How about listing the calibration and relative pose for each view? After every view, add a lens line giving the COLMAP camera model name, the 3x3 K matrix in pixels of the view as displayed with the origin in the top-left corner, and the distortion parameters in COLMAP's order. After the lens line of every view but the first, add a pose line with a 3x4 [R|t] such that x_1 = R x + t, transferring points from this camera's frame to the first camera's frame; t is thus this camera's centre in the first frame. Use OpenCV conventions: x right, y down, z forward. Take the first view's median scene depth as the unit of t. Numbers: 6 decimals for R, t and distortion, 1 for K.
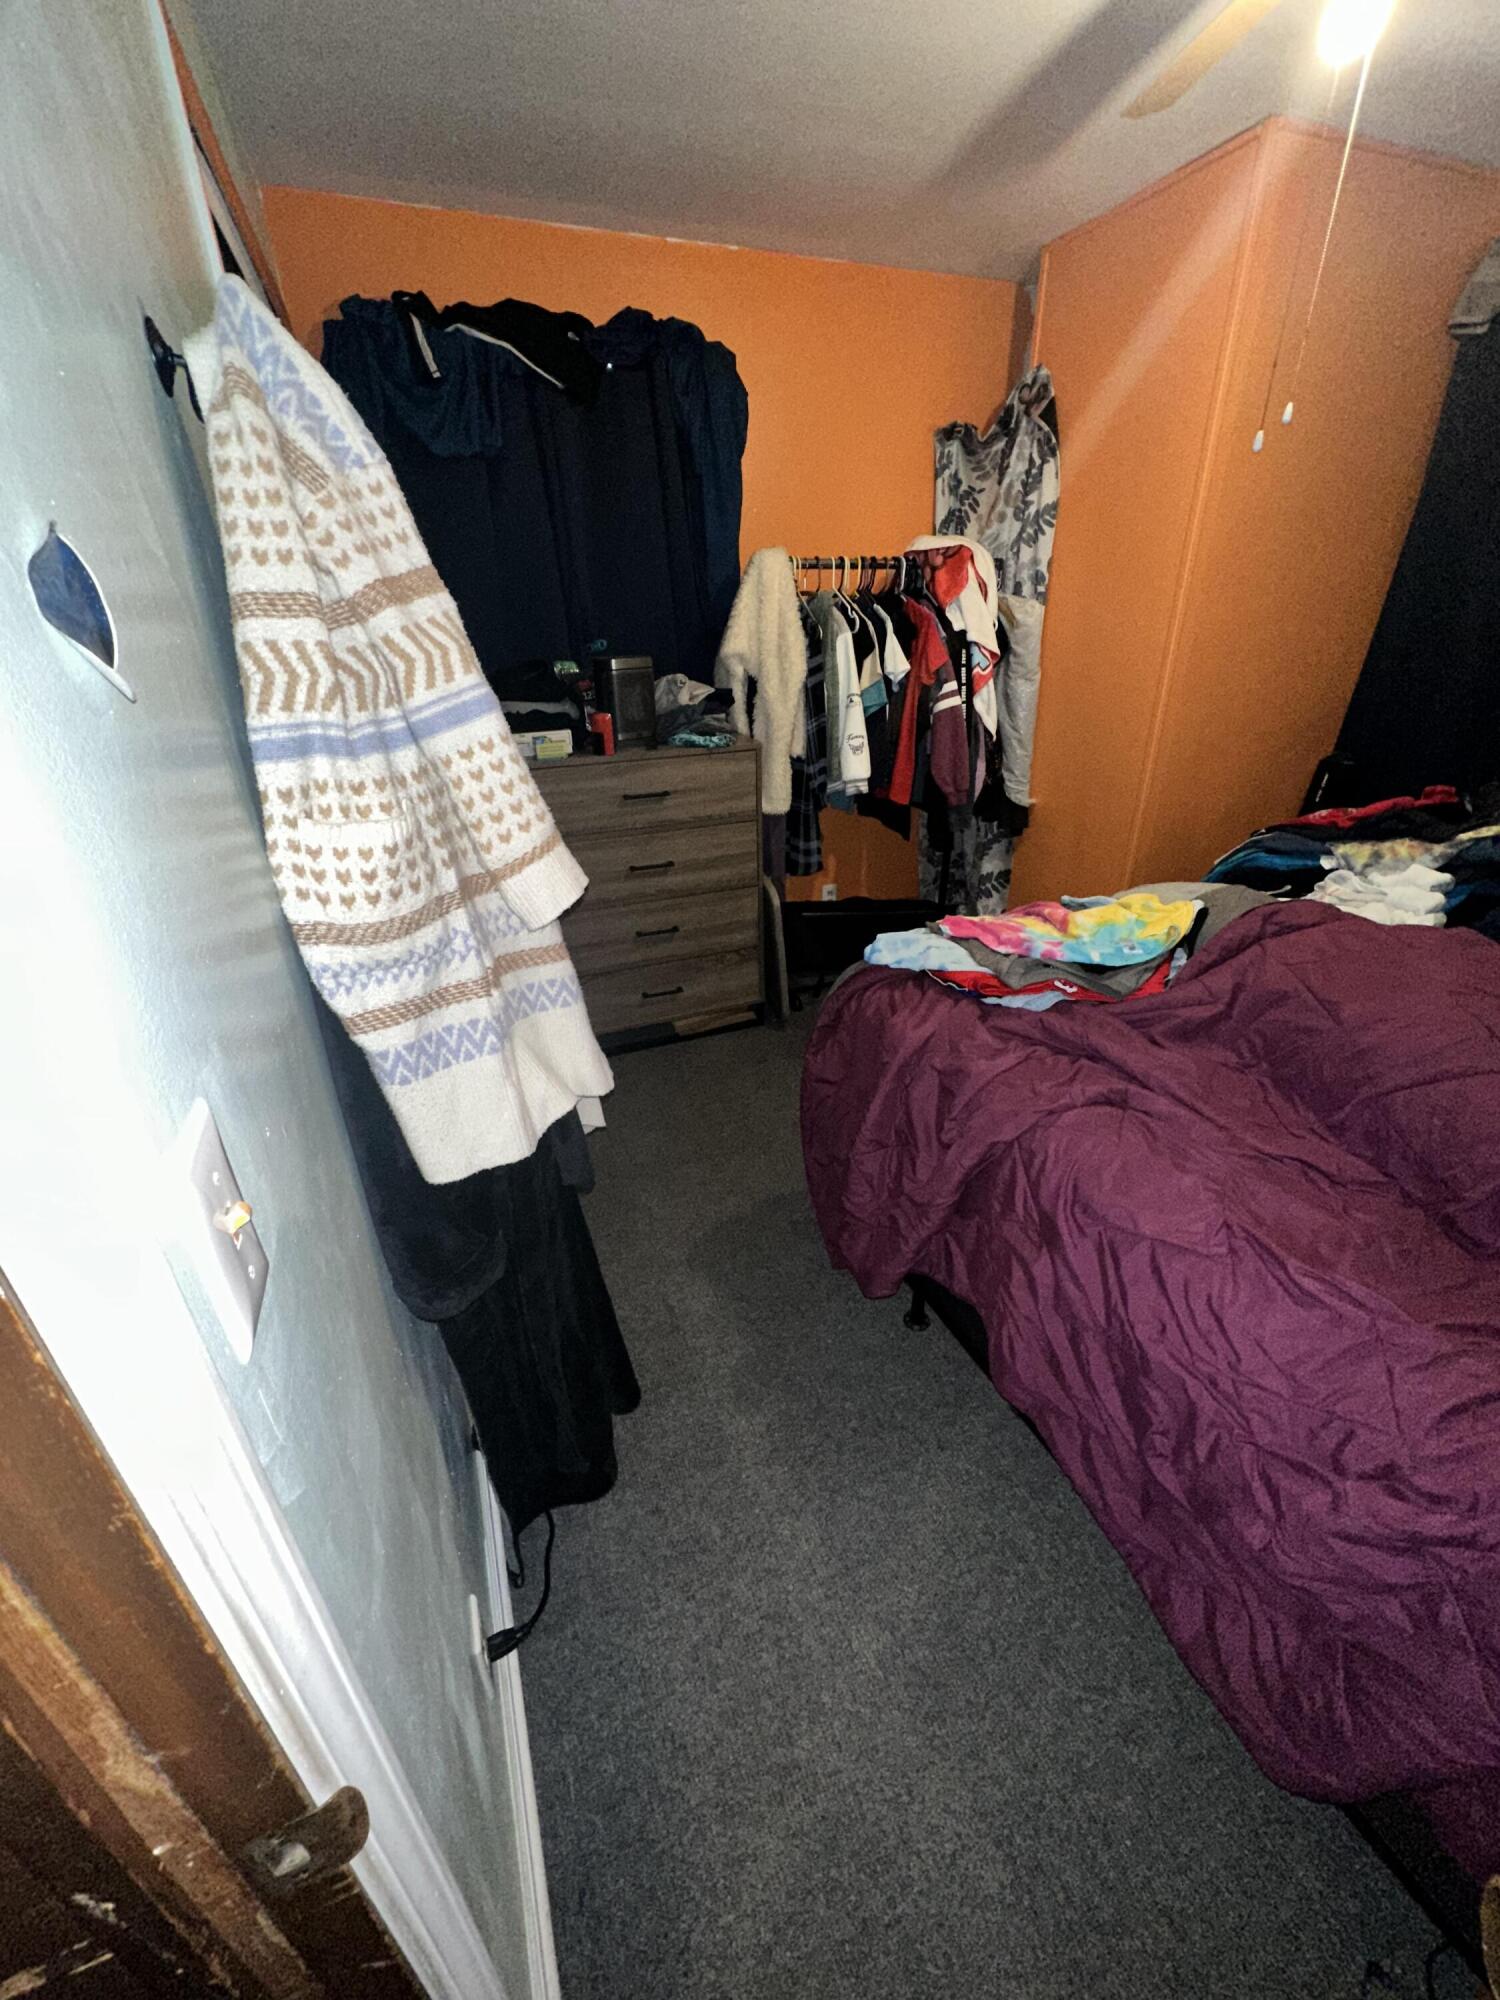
lens RADIAL K [[797.8, 0, 750.3], [0, 797.8, 999.9], [0, 0, 1]] dist [-0.002694, 0.000111]
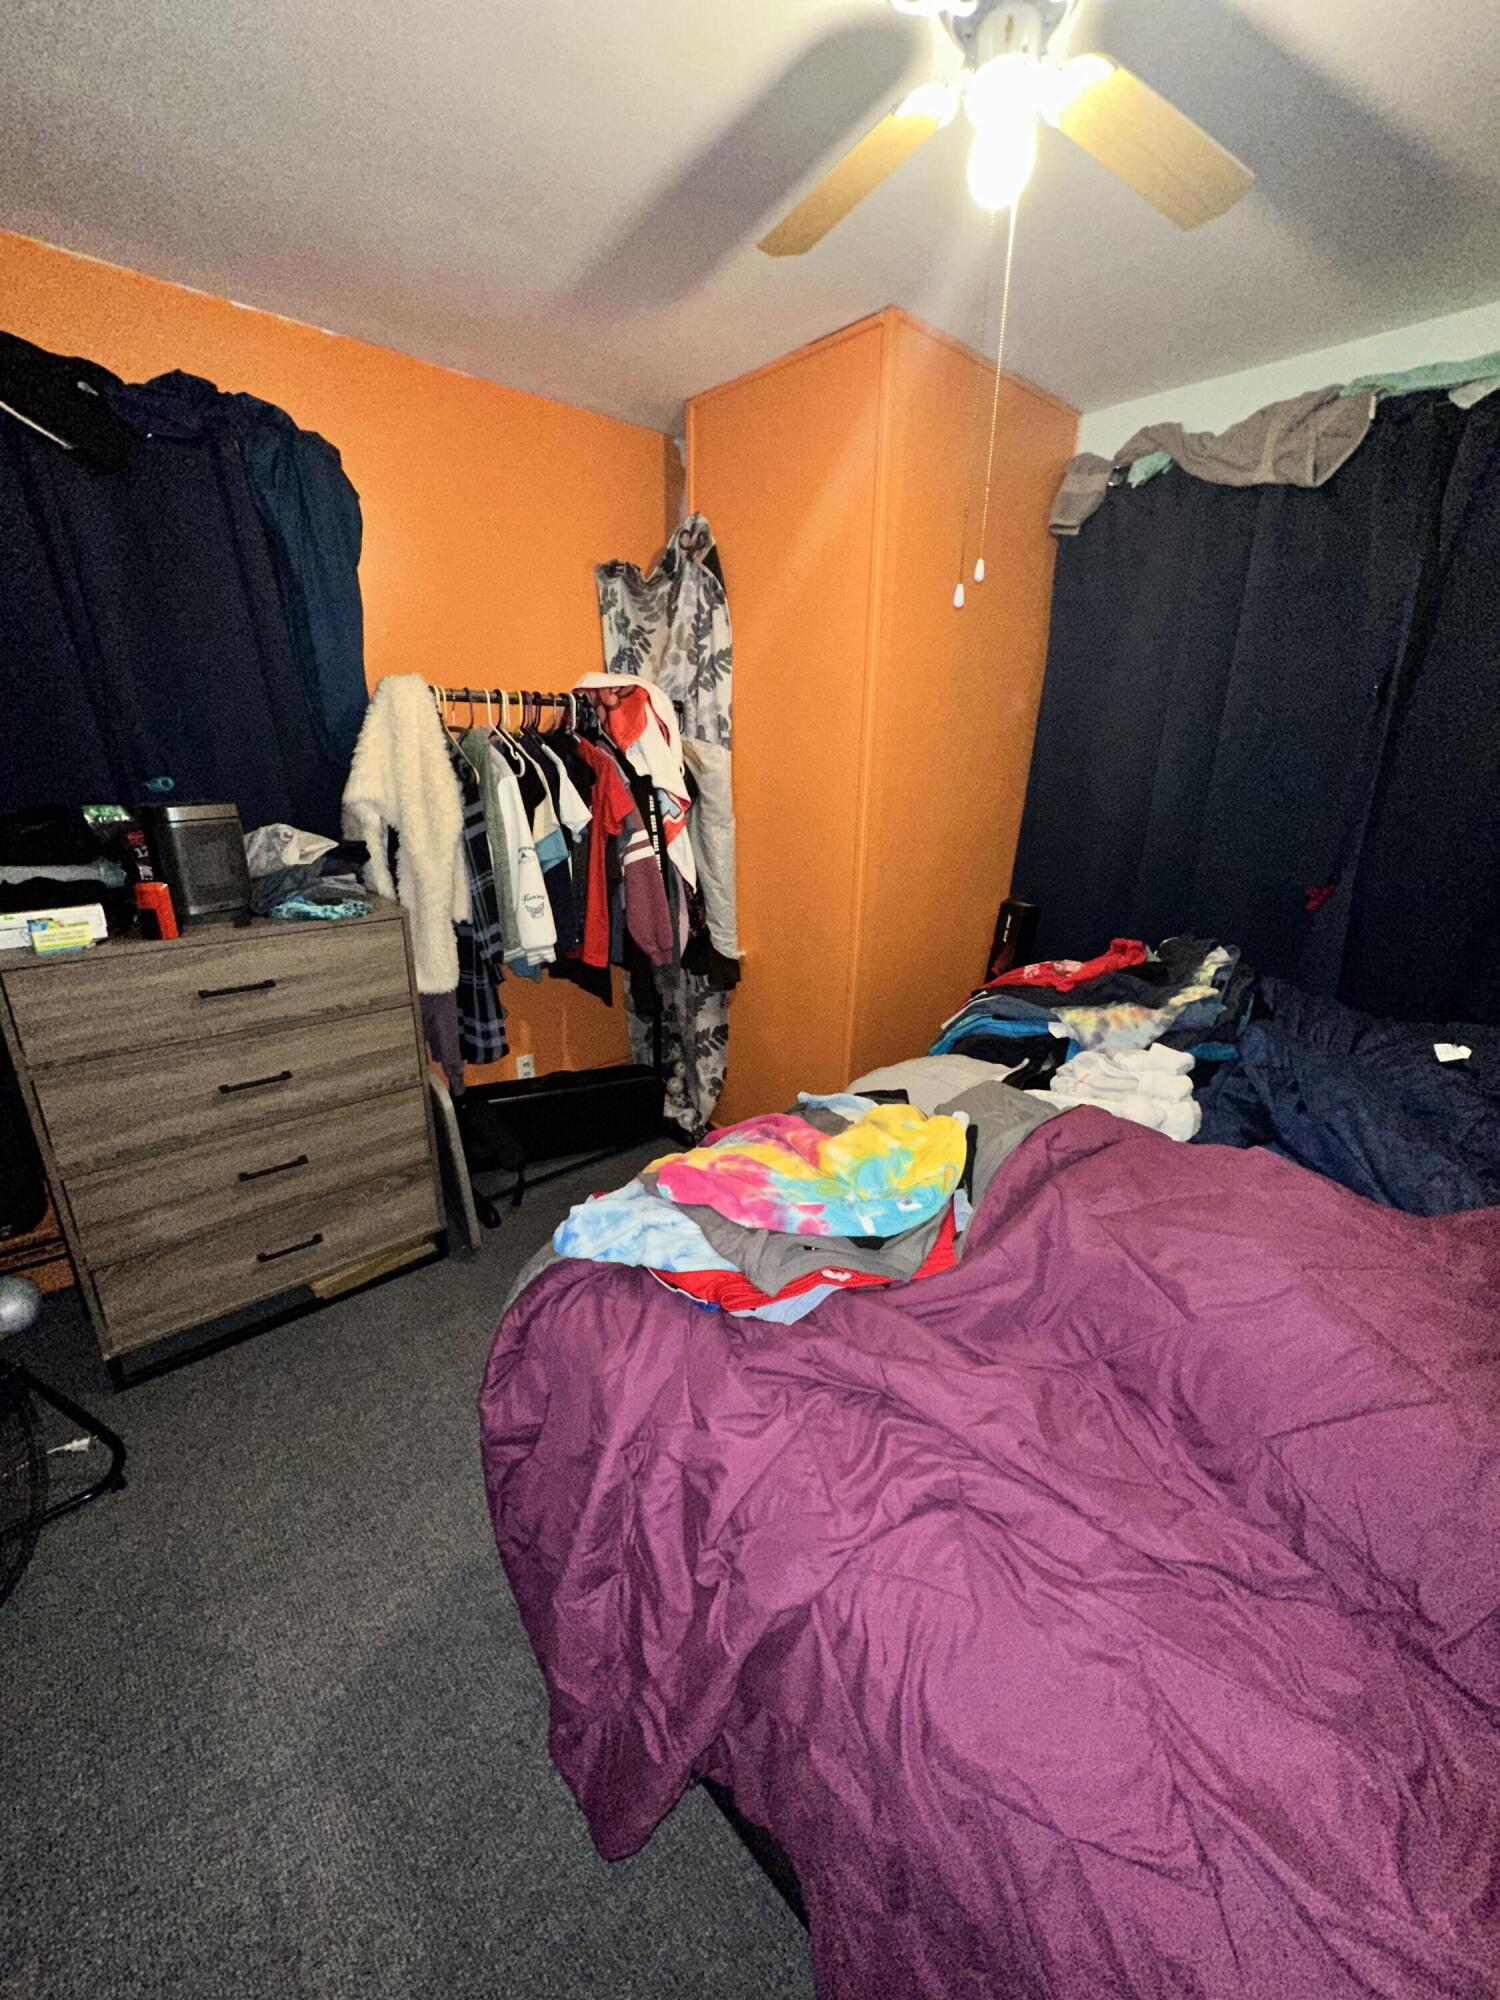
lens RADIAL K [[797.8, 0, 752.3], [0, 797.8, 999.9], [0, 0, 1]] dist [-0.002694, 0.000111]
pose [[0.935604, -0.075440, 0.344898, 0.052440], [0.121934, 0.985837, -0.115138, -0.104355], [-0.331327, 0.149779, 0.931552, 0.176745]]
